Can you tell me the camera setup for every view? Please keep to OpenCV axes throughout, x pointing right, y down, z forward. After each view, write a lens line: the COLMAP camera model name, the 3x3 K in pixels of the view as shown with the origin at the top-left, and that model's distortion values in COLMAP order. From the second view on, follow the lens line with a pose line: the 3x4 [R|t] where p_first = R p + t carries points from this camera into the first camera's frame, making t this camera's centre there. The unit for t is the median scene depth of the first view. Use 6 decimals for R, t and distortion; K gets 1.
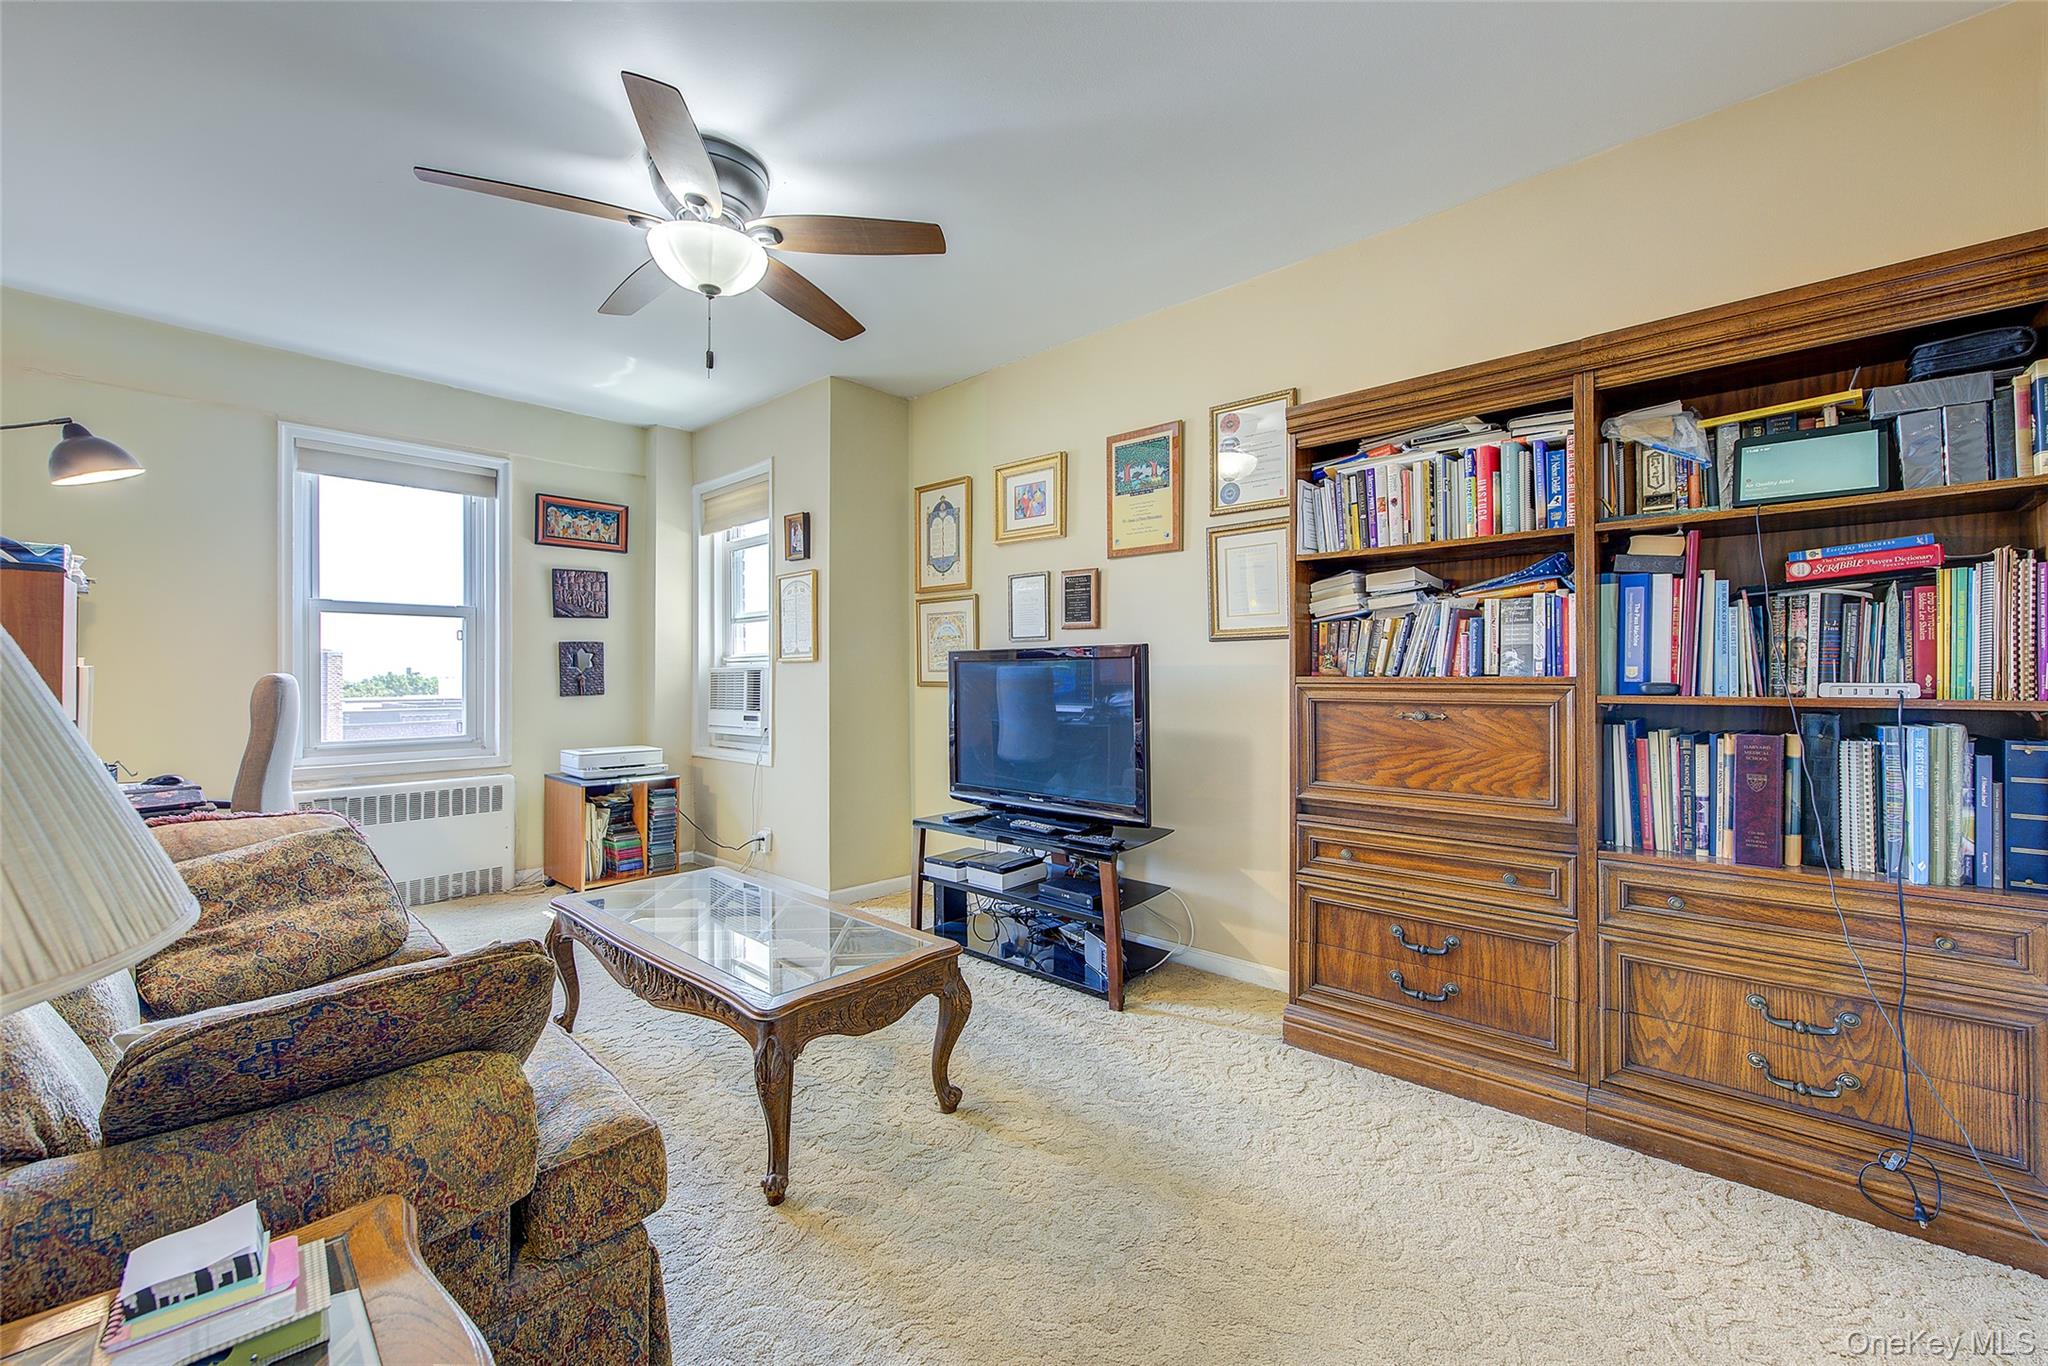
lens RADIAL K [[819.9, 0, 1020.5], [0, 819.9, 678.9], [0, 0, 1]] dist [-0.002272, -0.001743]
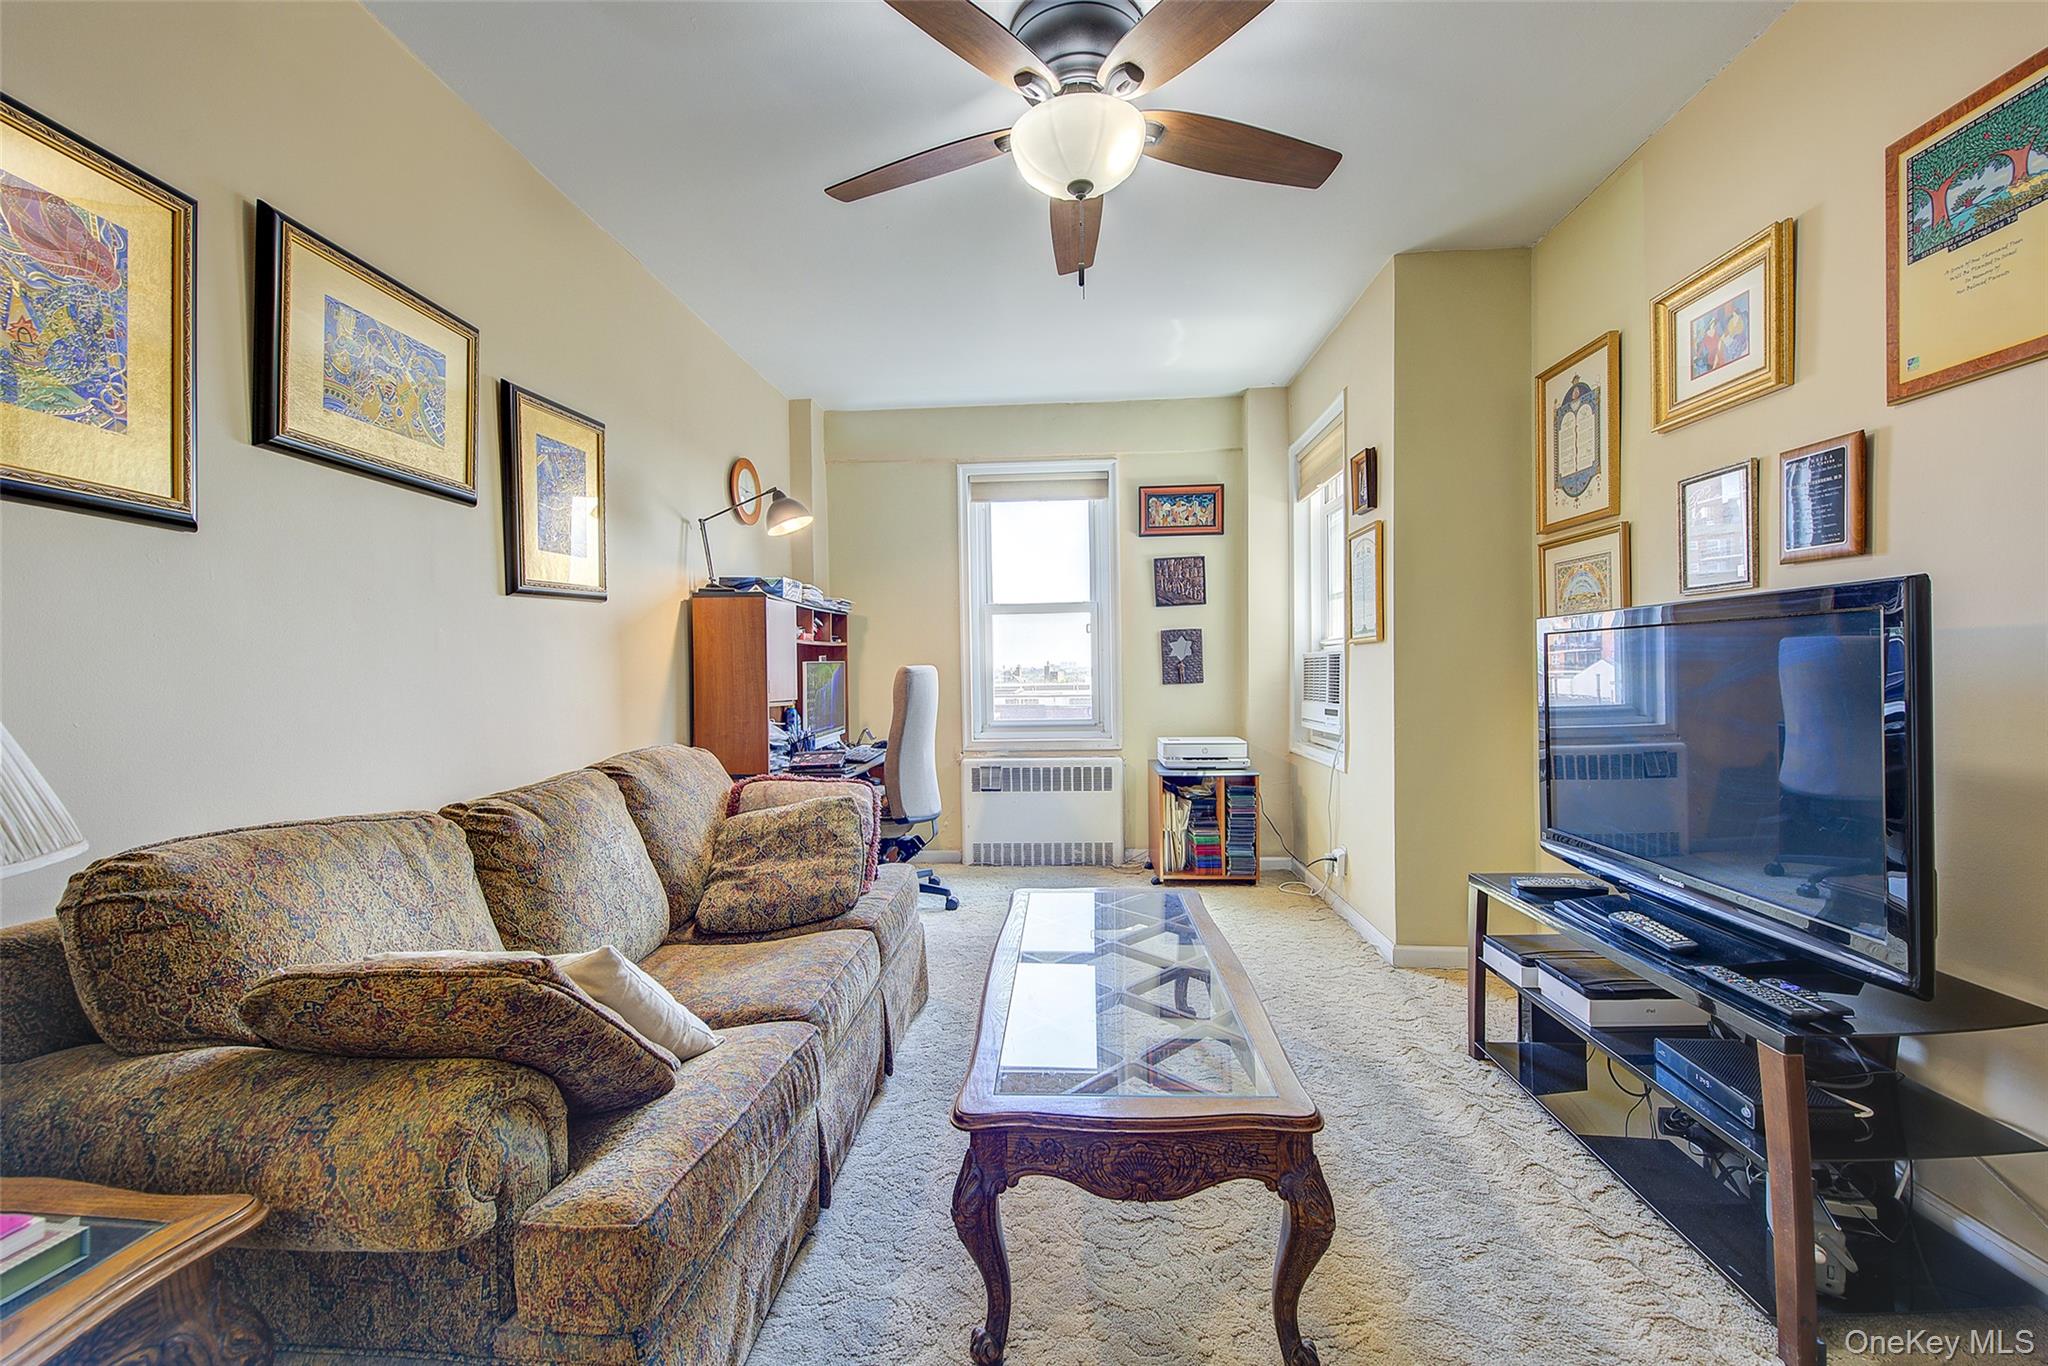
lens RADIAL K [[819.9, 0, 1024.4], [0, 819.9, 689.9], [0, 0, 1]] dist [-0.002272, -0.001743]
pose [[0.633772, 0.011885, -0.773429, 0.125550], [0.011313, 0.999633, 0.024632, 0.001435], [0.773437, -0.024361, 0.633405, 0.245543]]
